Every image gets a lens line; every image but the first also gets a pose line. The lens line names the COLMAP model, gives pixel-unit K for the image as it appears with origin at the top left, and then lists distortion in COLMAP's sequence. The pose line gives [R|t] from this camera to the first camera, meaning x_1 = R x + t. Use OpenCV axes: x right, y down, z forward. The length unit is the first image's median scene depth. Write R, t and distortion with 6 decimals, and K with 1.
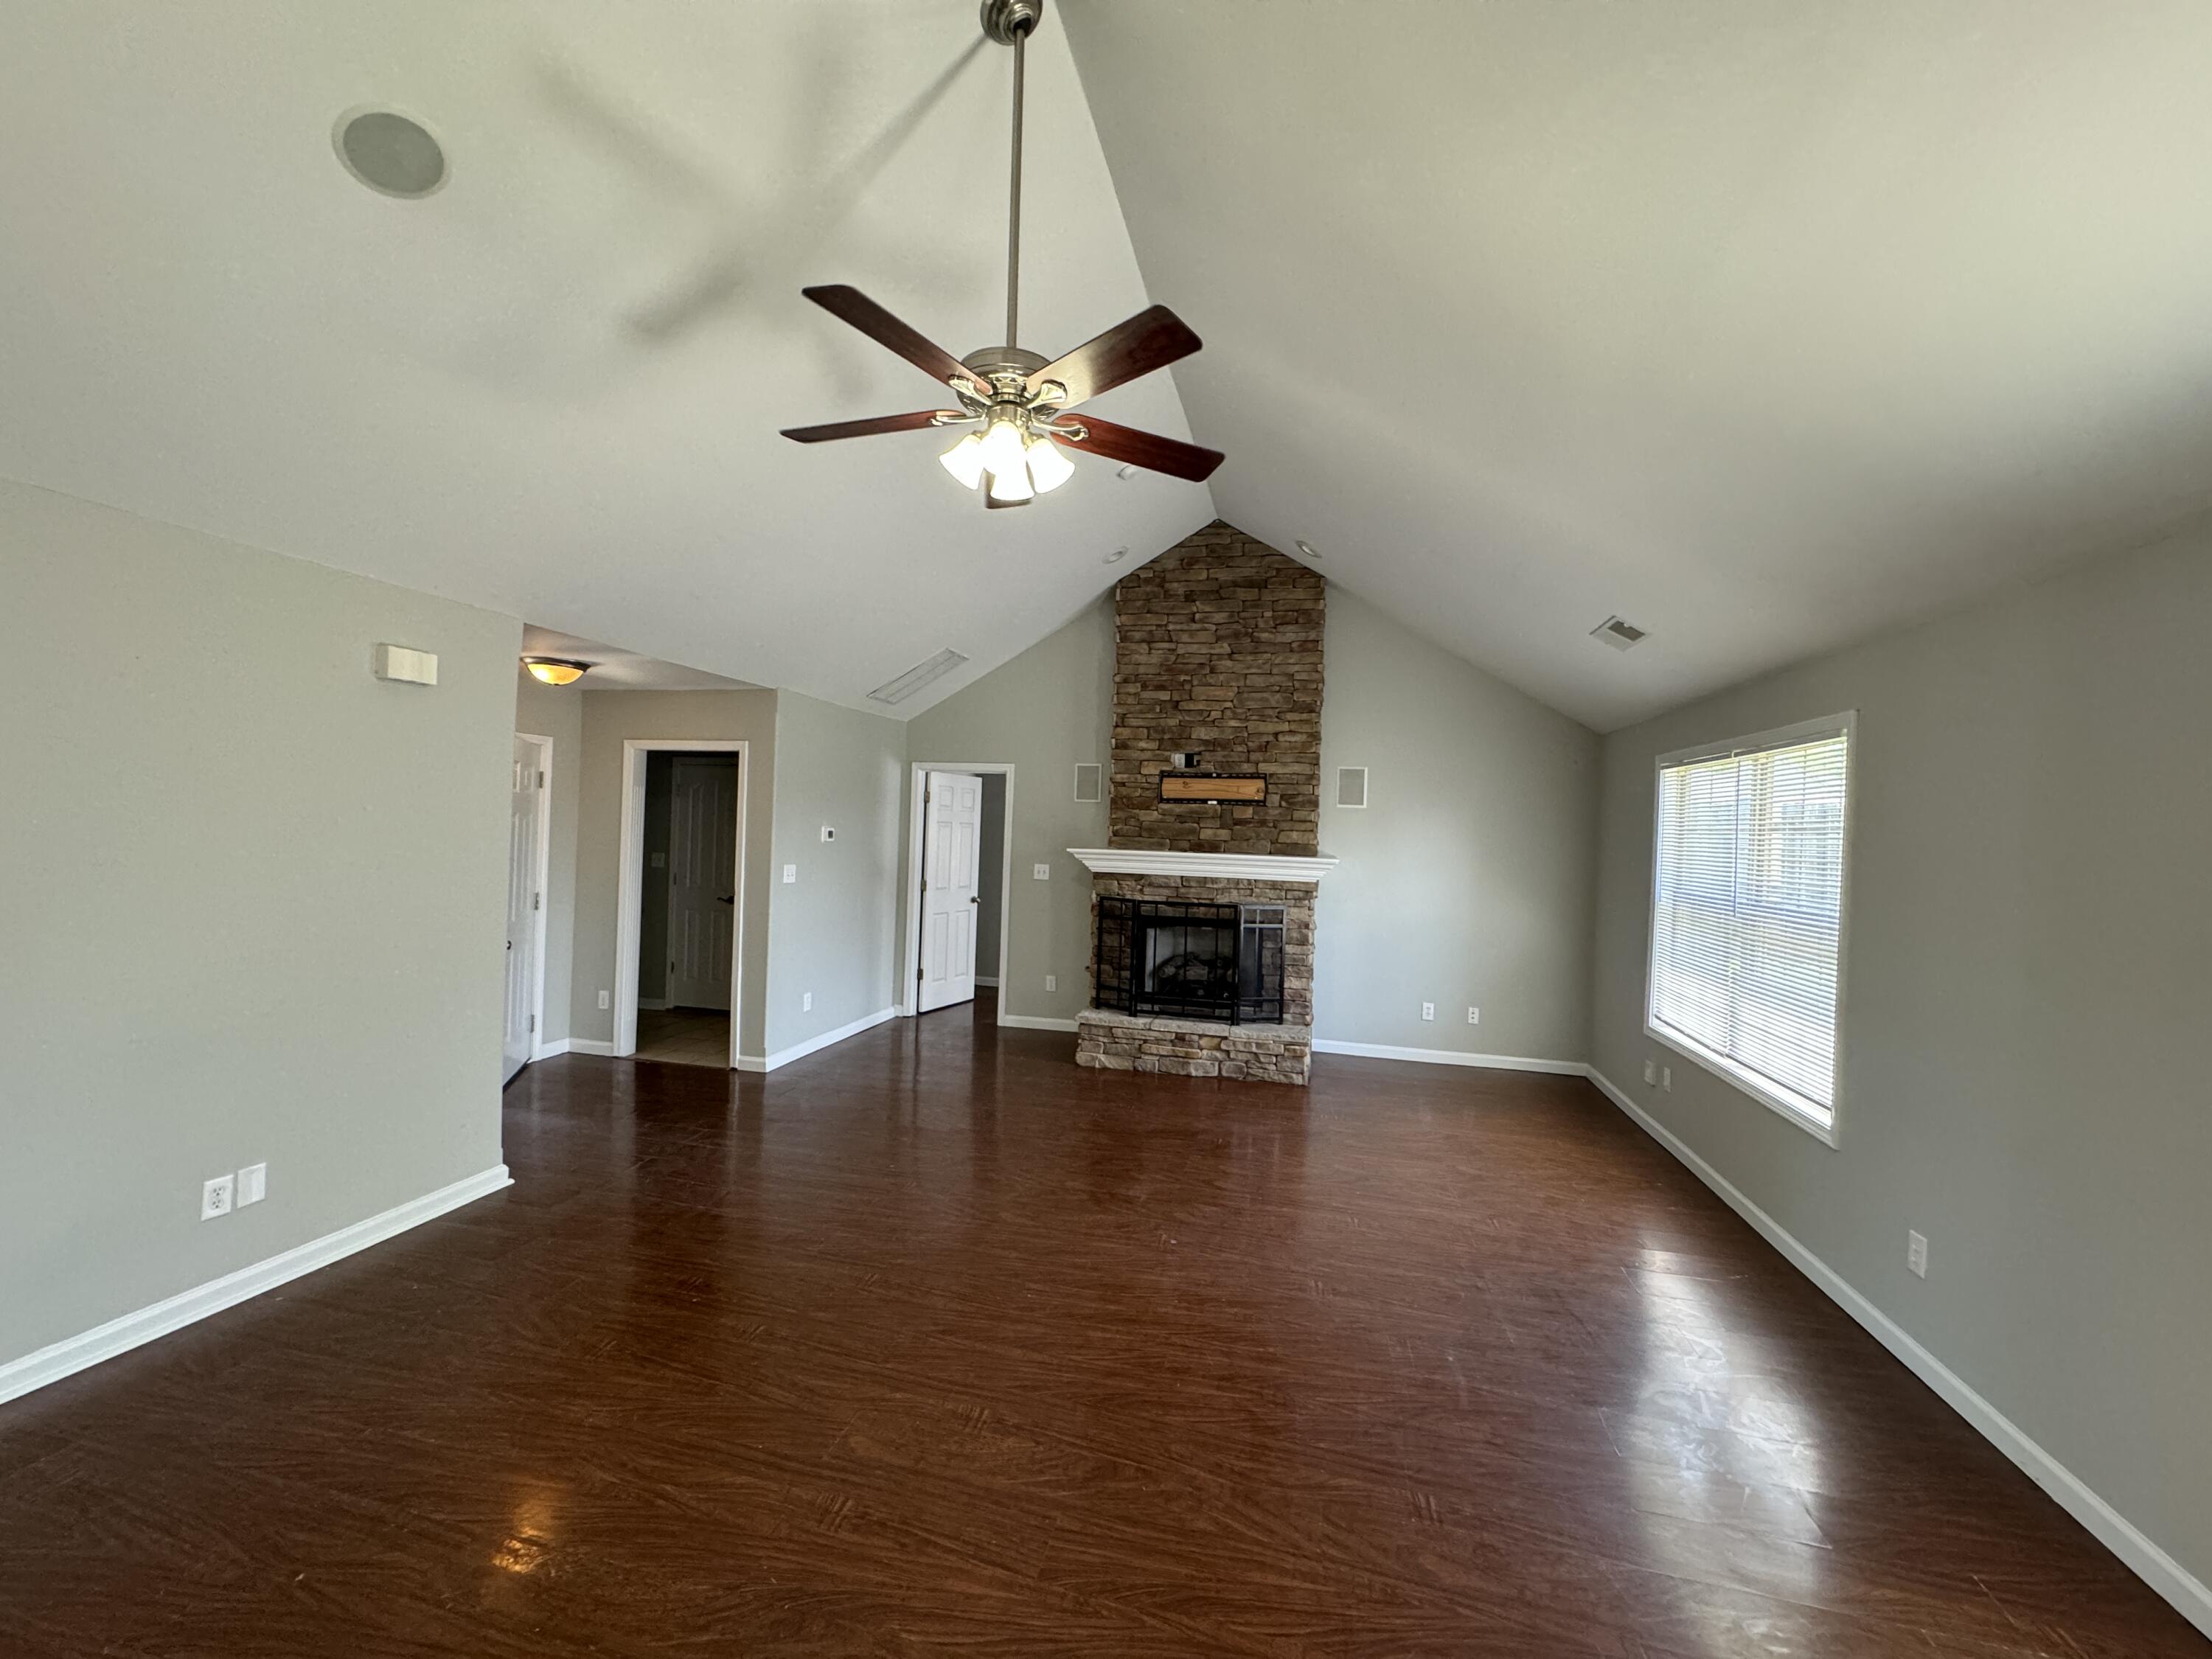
lens RADIAL K [[879.8, 0, 1106.0], [0, 879.8, 829.5], [0, 0, 1]] dist [-0.002386, 0.001996]
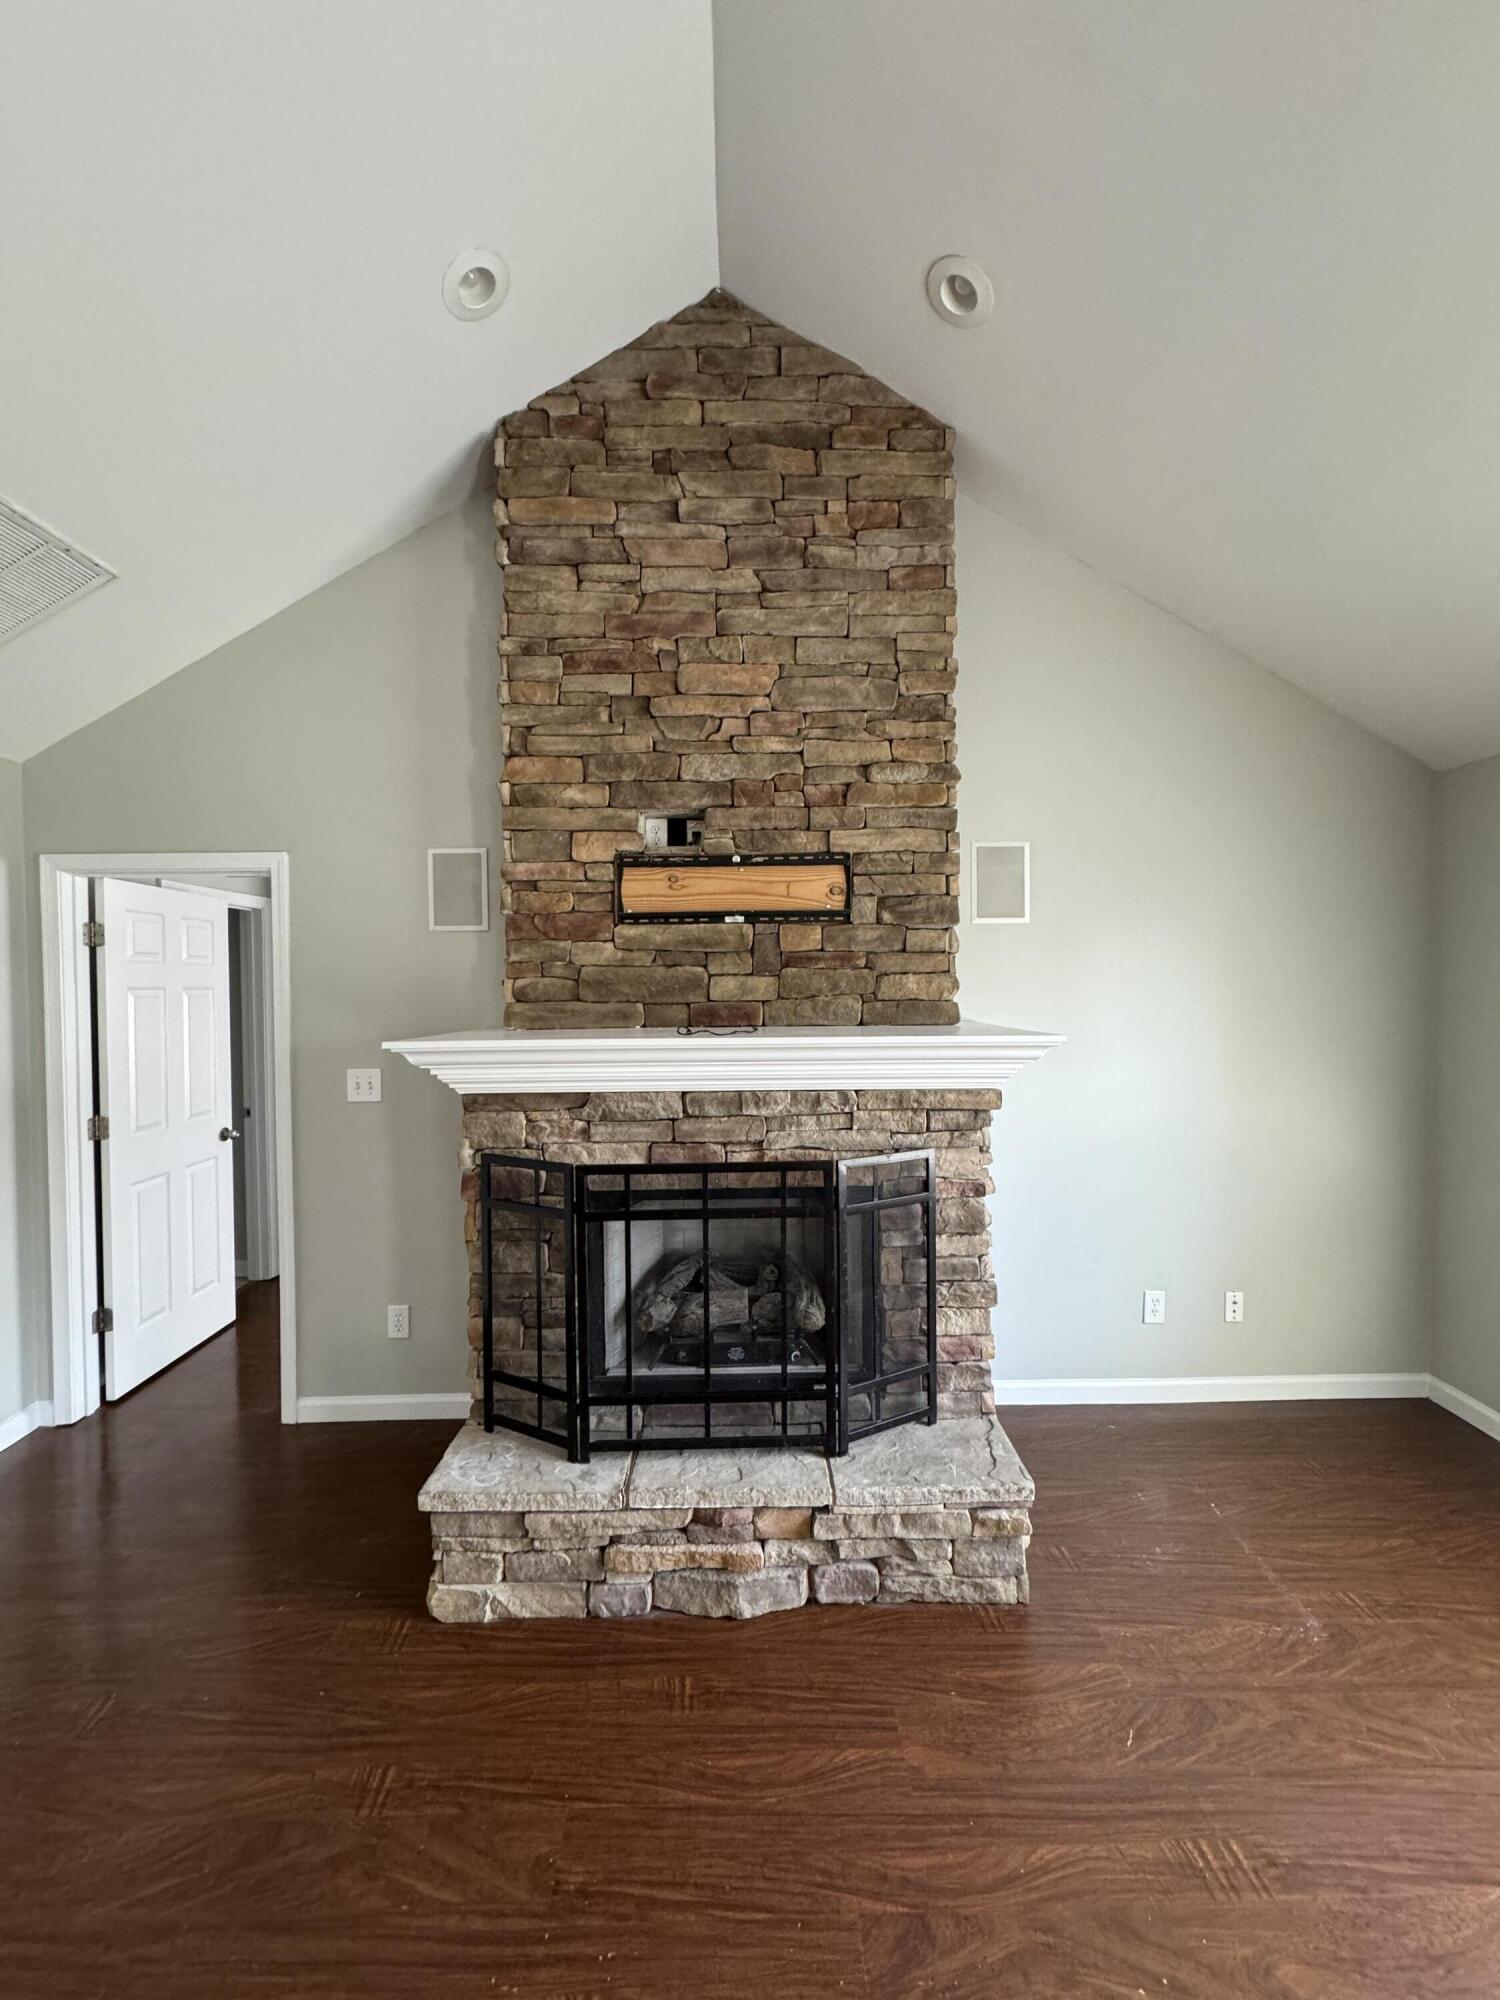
lens RADIAL K [[795.4, 0, 757.1], [0, 795.4, 997.9], [0, 0, 1]] dist [-0.002386, 0.001996]
pose [[0.966906, -0.047557, 0.250662, 0.026917], [0.042860, 0.998789, 0.024167, 0.000931], [-0.251508, -0.012624, 0.967773, 0.606408]]
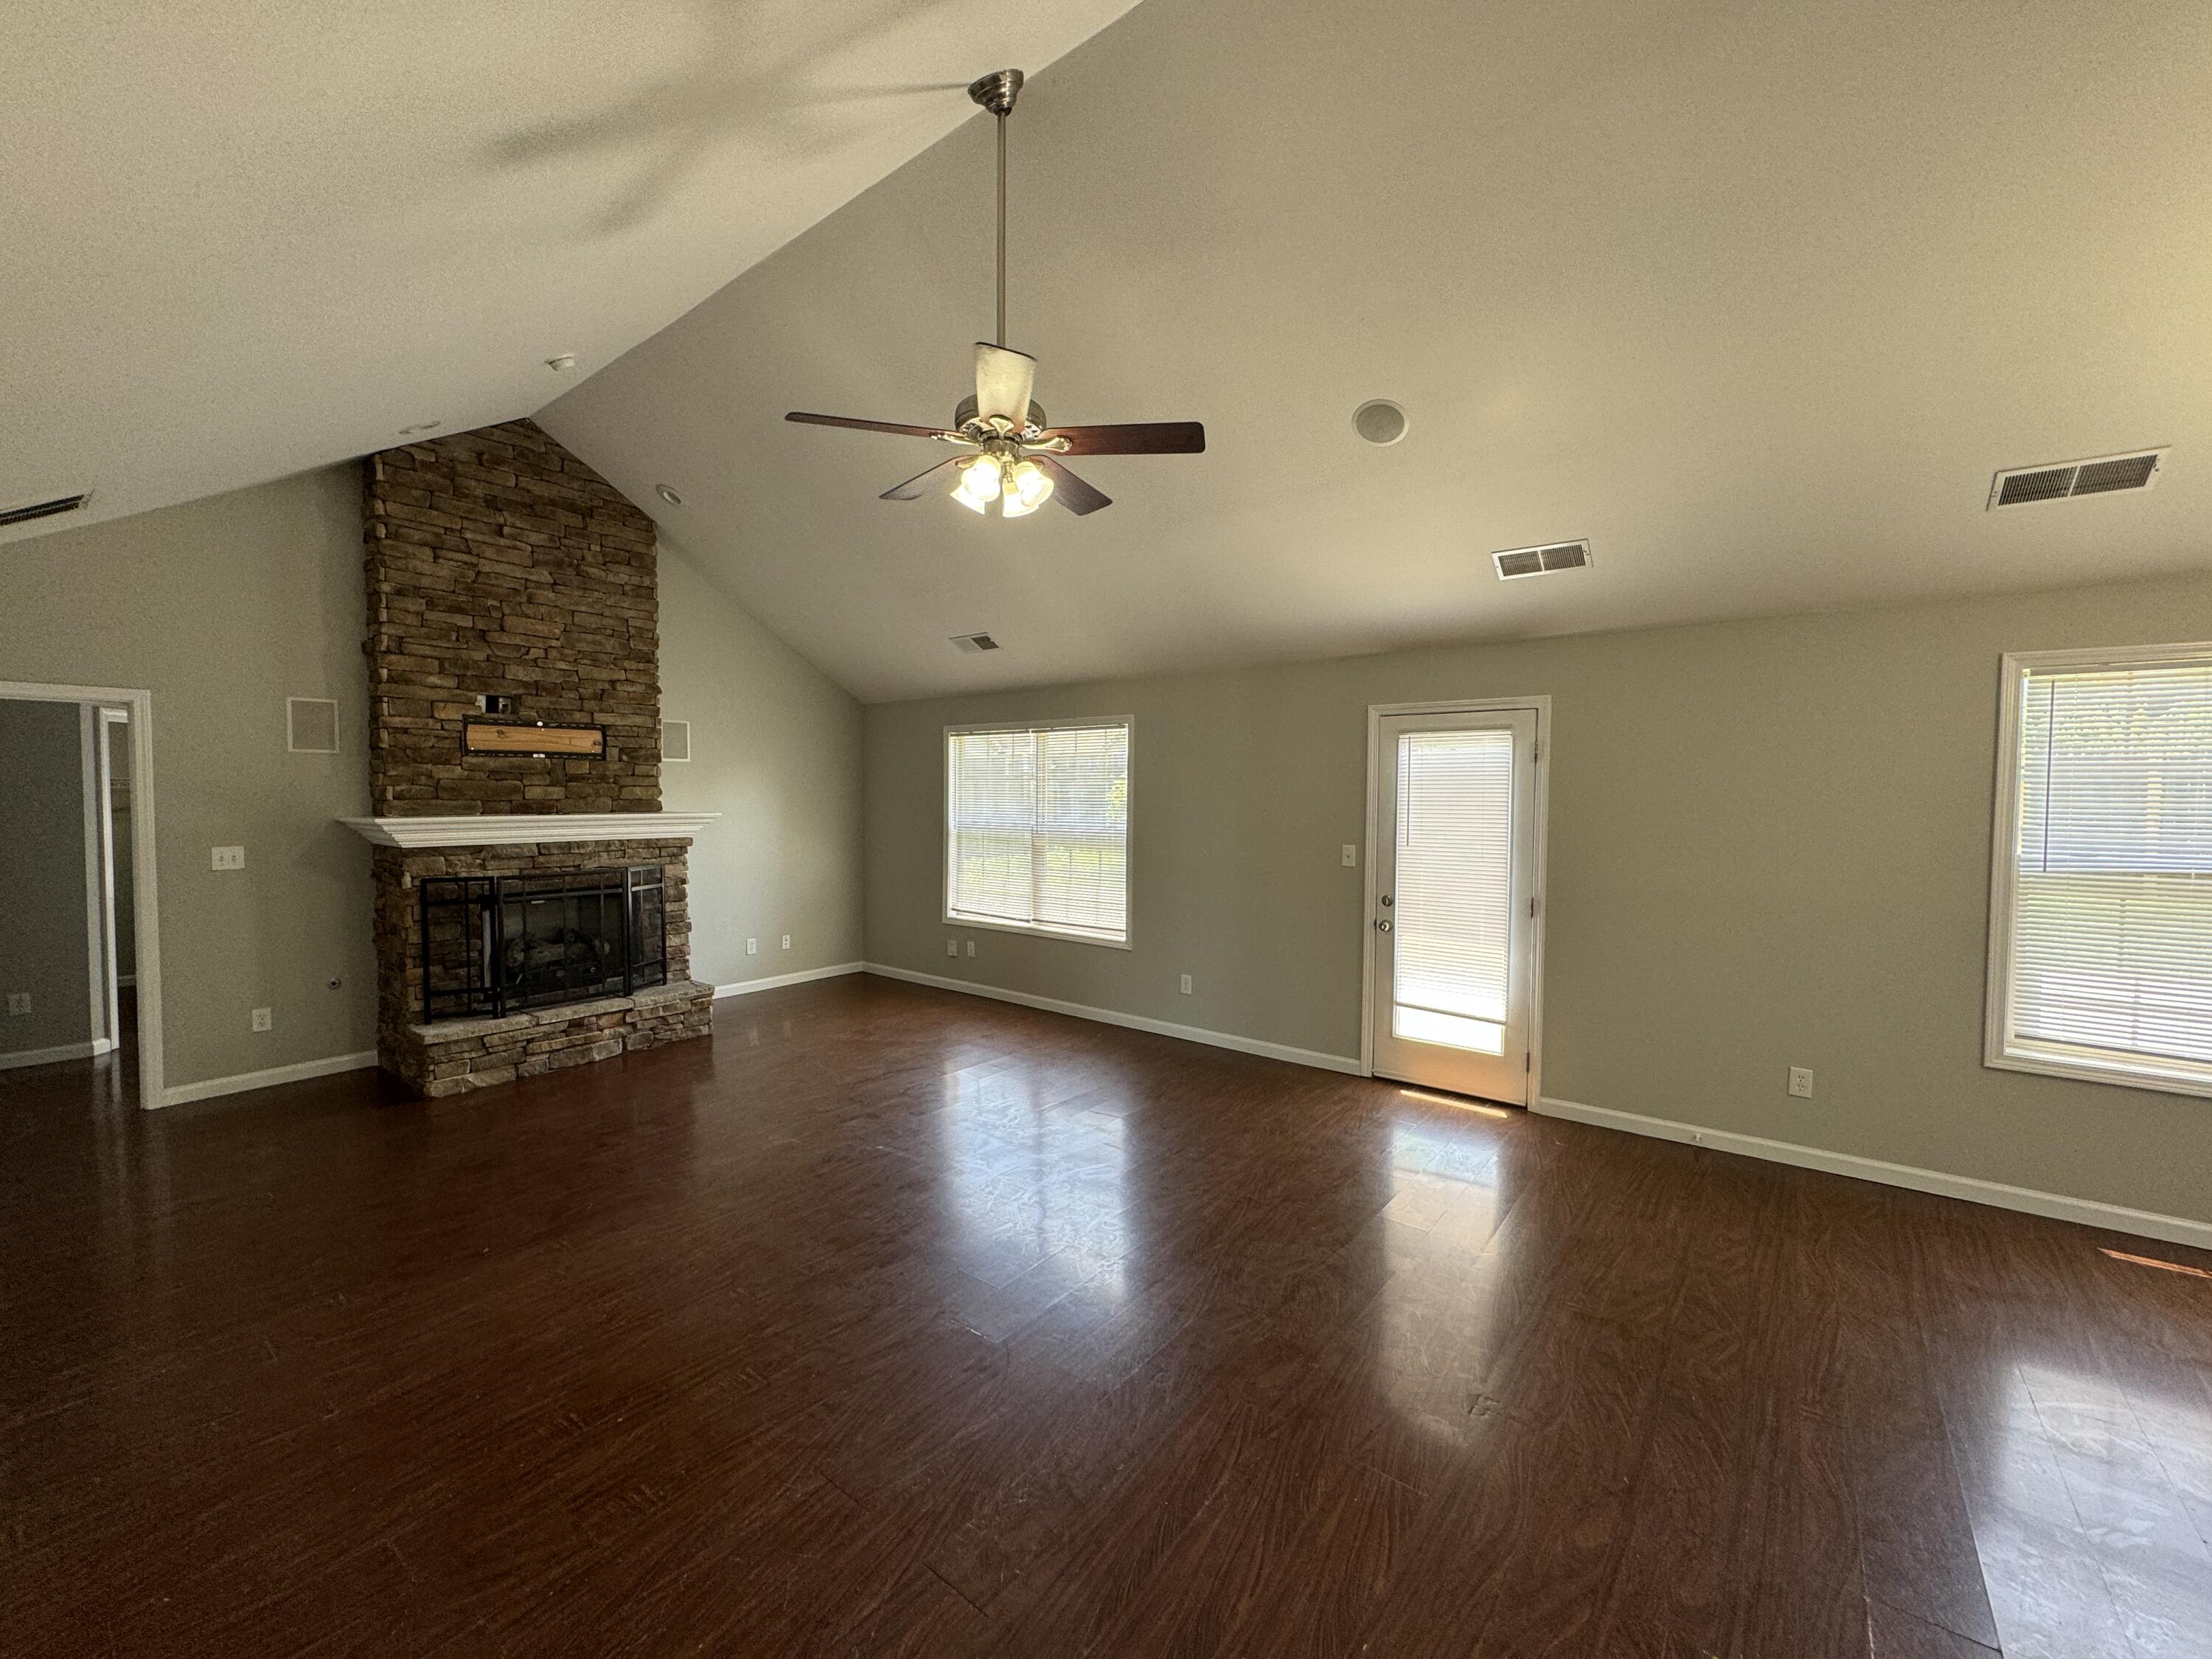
lens RADIAL K [[879.8, 0, 1106.0], [0, 879.8, 829.5], [0, 0, 1]] dist [-0.002386, 0.001996]
pose [[0.415190, -0.071944, 0.906886, -0.442354], [0.011825, 0.997211, 0.073696, -0.015918], [-0.909658, -0.019874, 0.414883, 0.140419]]
